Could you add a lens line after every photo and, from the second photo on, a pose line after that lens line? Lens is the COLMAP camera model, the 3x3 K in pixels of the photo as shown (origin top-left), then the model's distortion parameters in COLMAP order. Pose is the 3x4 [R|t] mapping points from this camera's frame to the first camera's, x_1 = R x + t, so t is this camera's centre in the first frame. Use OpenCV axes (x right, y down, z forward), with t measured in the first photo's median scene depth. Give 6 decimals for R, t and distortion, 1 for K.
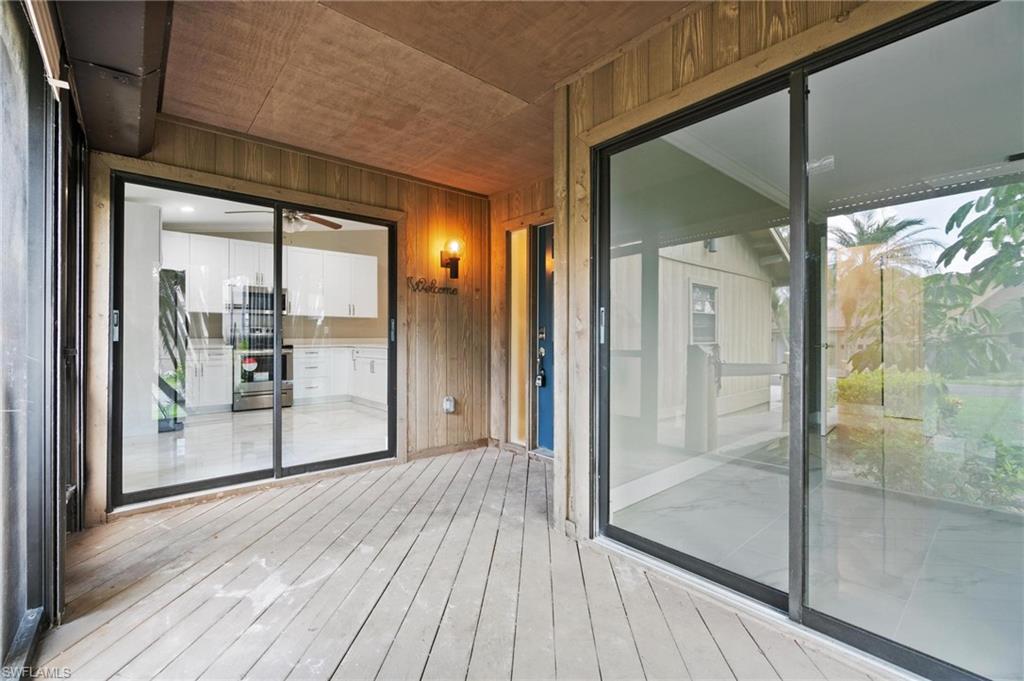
lens RADIAL K [[438.5, 0, 505.7], [0, 438.5, 335.8], [0, 0, 1]] dist [-0.003759, 0.000166]
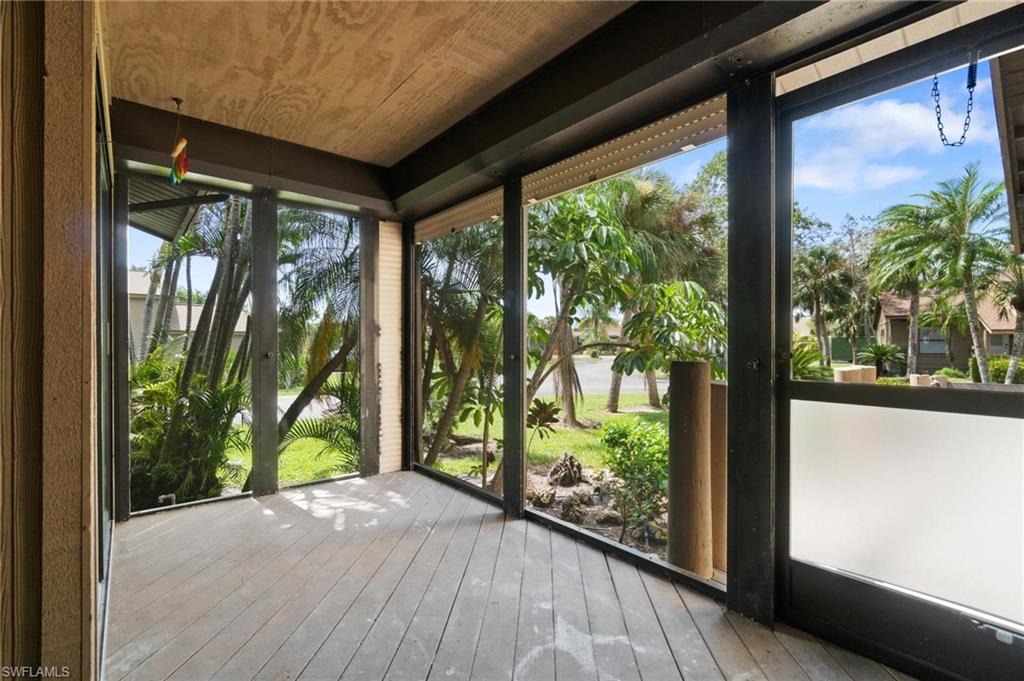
lens RADIAL K [[453.9, 0, 499.5], [0, 453.9, 345.9], [0, 0, 1]] dist [-0.000966, 0.000054]
pose [[-0.999804, 0.002397, 0.019677, -0.128279], [0.002322, 0.999990, -0.003820, -0.001415], [-0.019686, -0.003774, -0.999799, 0.589678]]
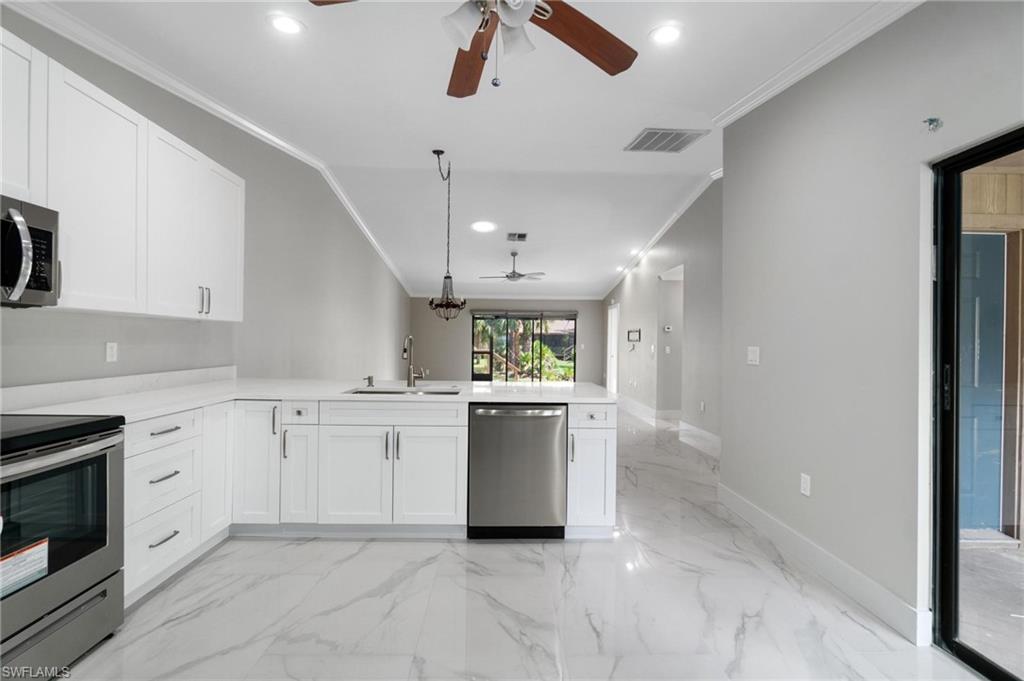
lens RADIAL K [[441.0, 0, 505.1], [0, 441.0, 343.6], [0, 0, 1]] dist [-0.001335, 0.000066]
pose [[0.634260, 0.008018, 0.773078, -0.589636], [-0.017105, 0.999847, 0.003664, -0.034015], [-0.772931, -0.015548, 0.634300, 0.666825]]
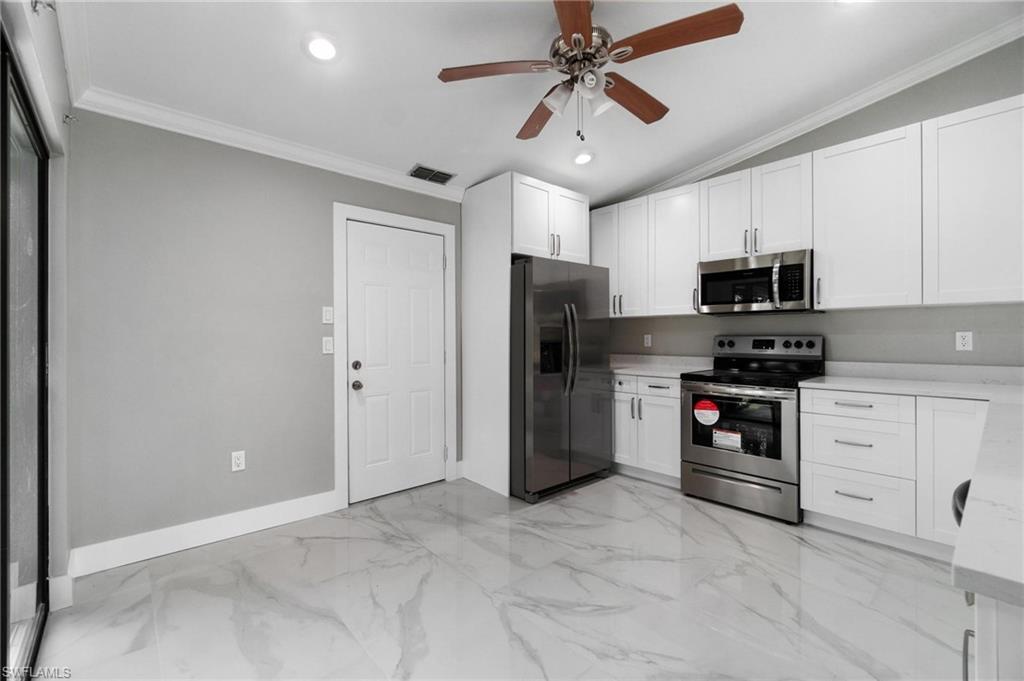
lens RADIAL K [[438.5, 0, 505.7], [0, 438.5, 335.8], [0, 0, 1]] dist [-0.003759, 0.000166]
pose [[0.019247, -0.000028, -0.999815, -0.074275], [0.008949, 0.999960, 0.000144, -0.027020], [0.999775, -0.008950, 0.019247, 0.760941]]
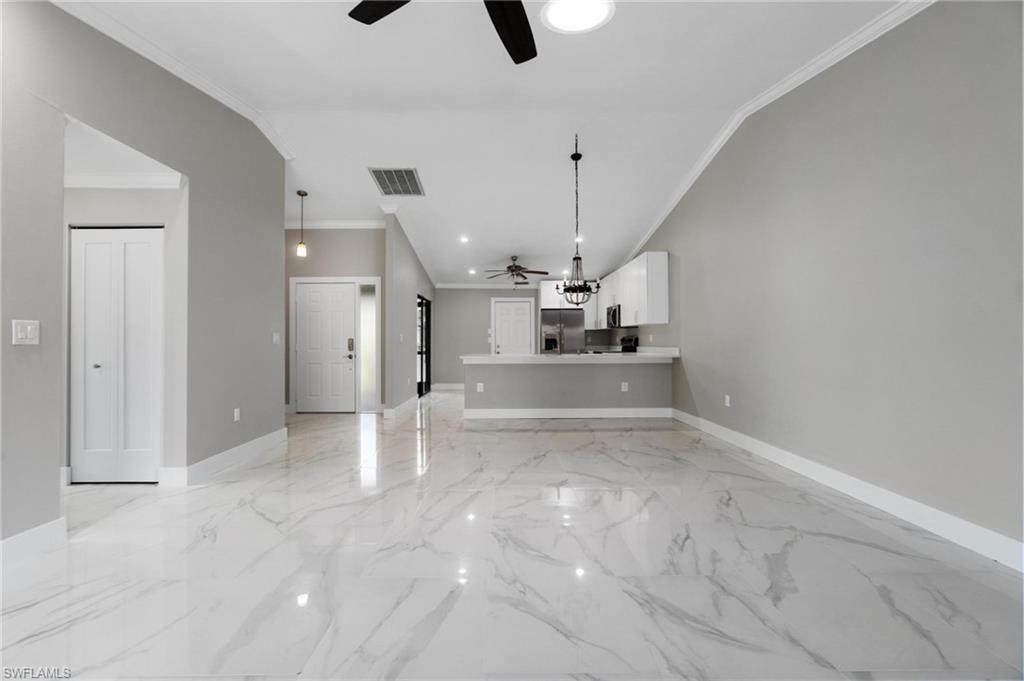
lens RADIAL K [[438.5, 0, 505.7], [0, 438.5, 335.8], [0, 0, 1]] dist [-0.003759, 0.000166]
pose [[-0.641759, -0.005693, -0.766885, 0.671728], [0.008061, 0.999867, -0.014168, -0.010691], [0.766864, -0.015274, -0.641628, 1.691600]]
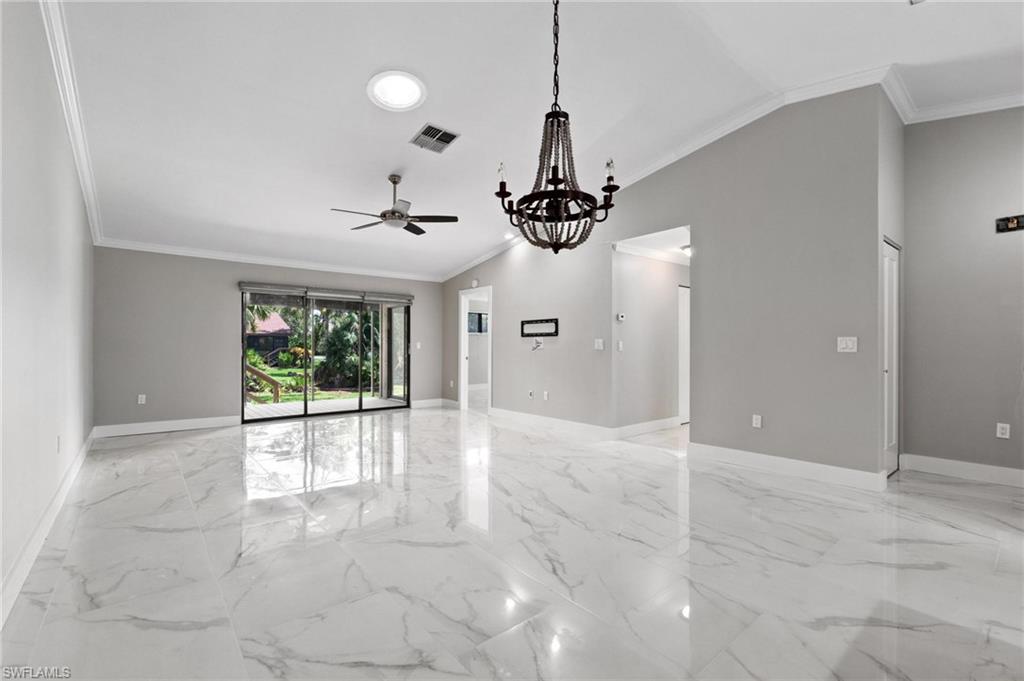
lens RADIAL K [[446.9, 0, 501.2], [0, 446.9, 346.7], [0, 0, 1]] dist [0.000866, 0.000682]
pose [[0.021122, 0.002660, 0.999773, -0.282564], [-0.003939, 0.999989, -0.002577, -0.014227], [-0.999769, -0.003884, 0.021132, 1.320891]]
